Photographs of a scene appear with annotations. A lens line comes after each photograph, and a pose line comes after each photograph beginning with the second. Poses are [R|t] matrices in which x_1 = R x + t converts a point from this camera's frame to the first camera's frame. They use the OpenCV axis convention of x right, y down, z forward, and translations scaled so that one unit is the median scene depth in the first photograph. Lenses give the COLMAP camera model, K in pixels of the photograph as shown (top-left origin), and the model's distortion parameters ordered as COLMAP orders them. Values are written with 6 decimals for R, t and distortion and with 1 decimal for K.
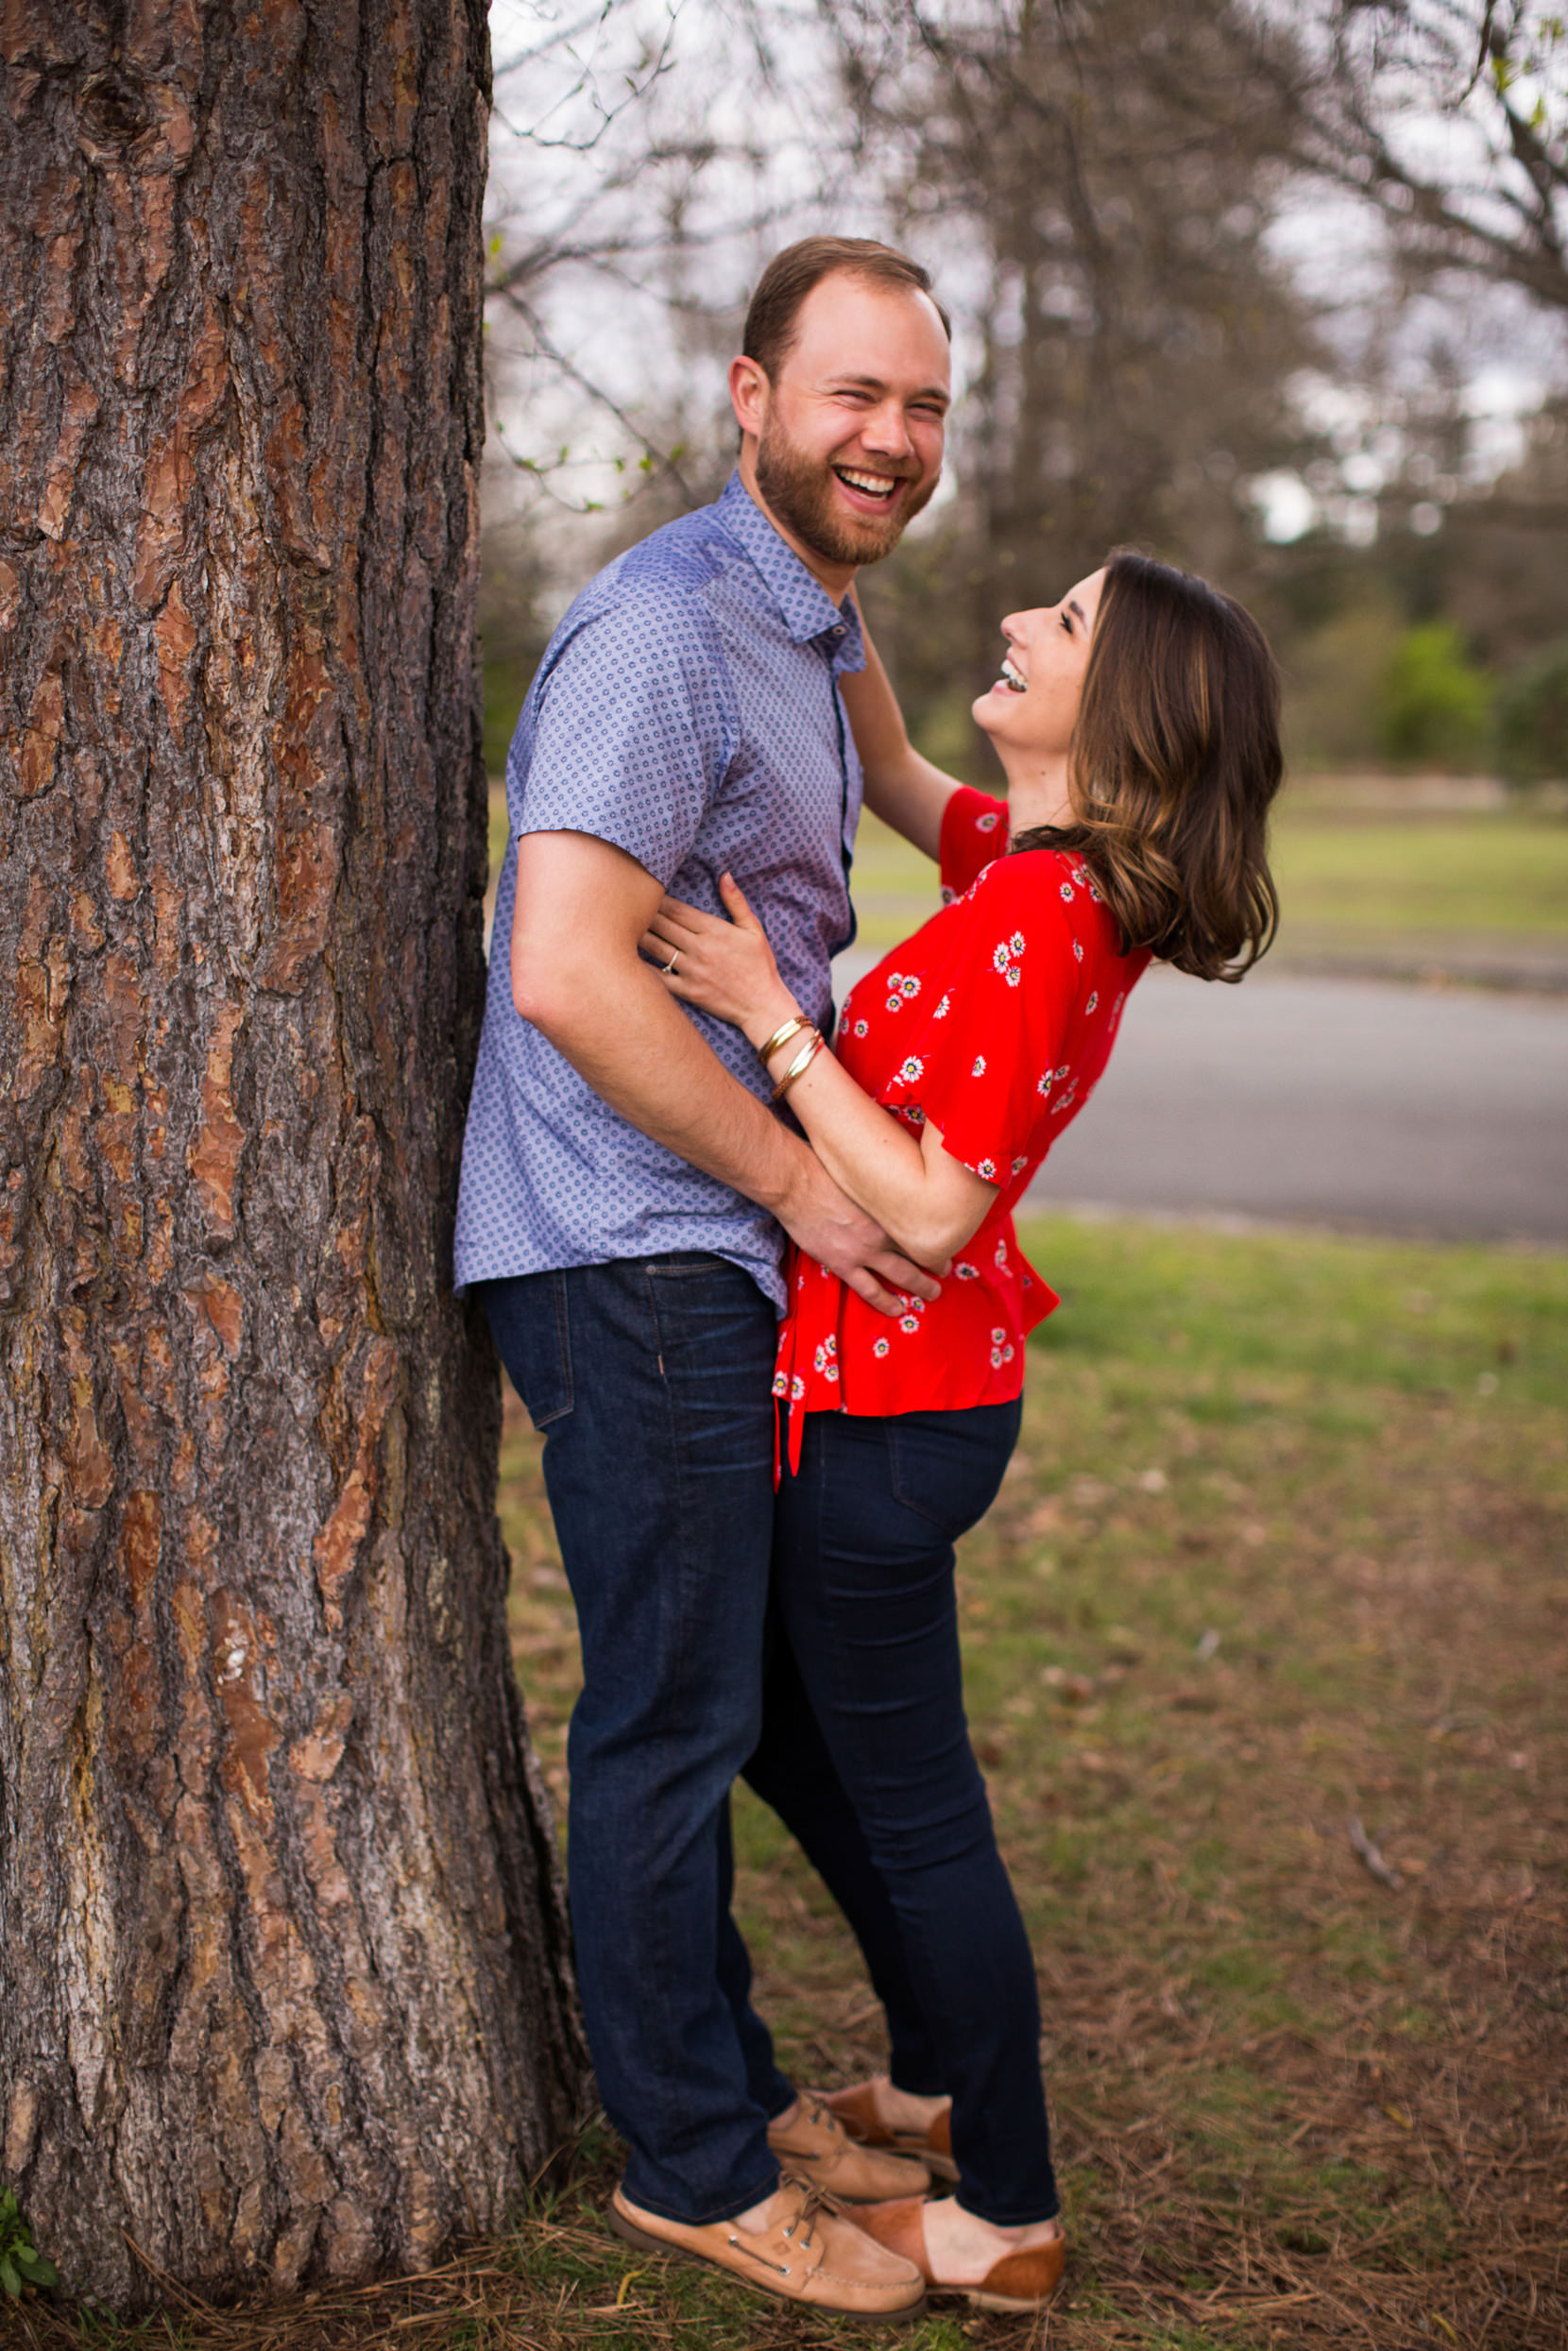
lens RADIAL K [[3474.7, 0, 782.3], [0, 3474.7, 1120.6], [0, 0, 1]] dist [-0.243506, 0.660978]
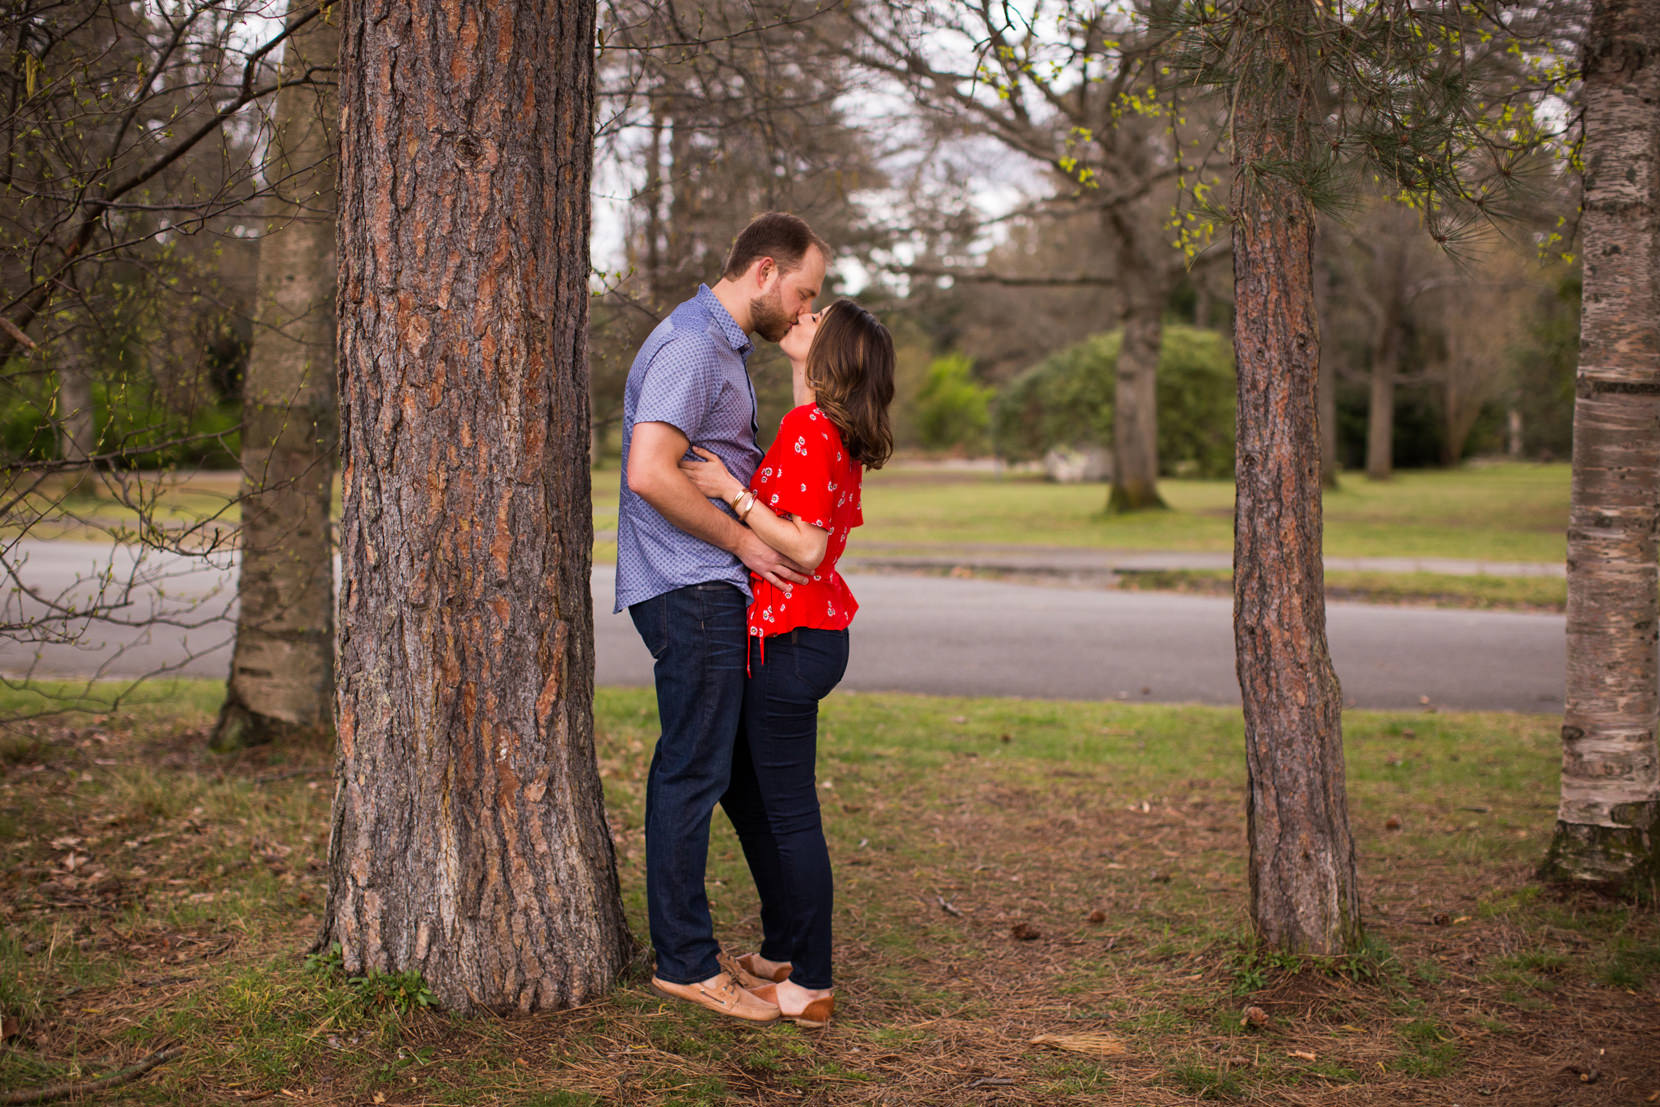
lens RADIAL K [[2453.4, 0, 830.0], [0, 2453.4, 553.5], [0, 0, 1]] dist [-0.243506, 0.660978]
pose [[0.990726, -0.018374, 0.134624, -0.161988], [0.026906, 0.997723, -0.061838, 0.130331], [-0.133181, 0.064887, 0.988965, -0.811294]]
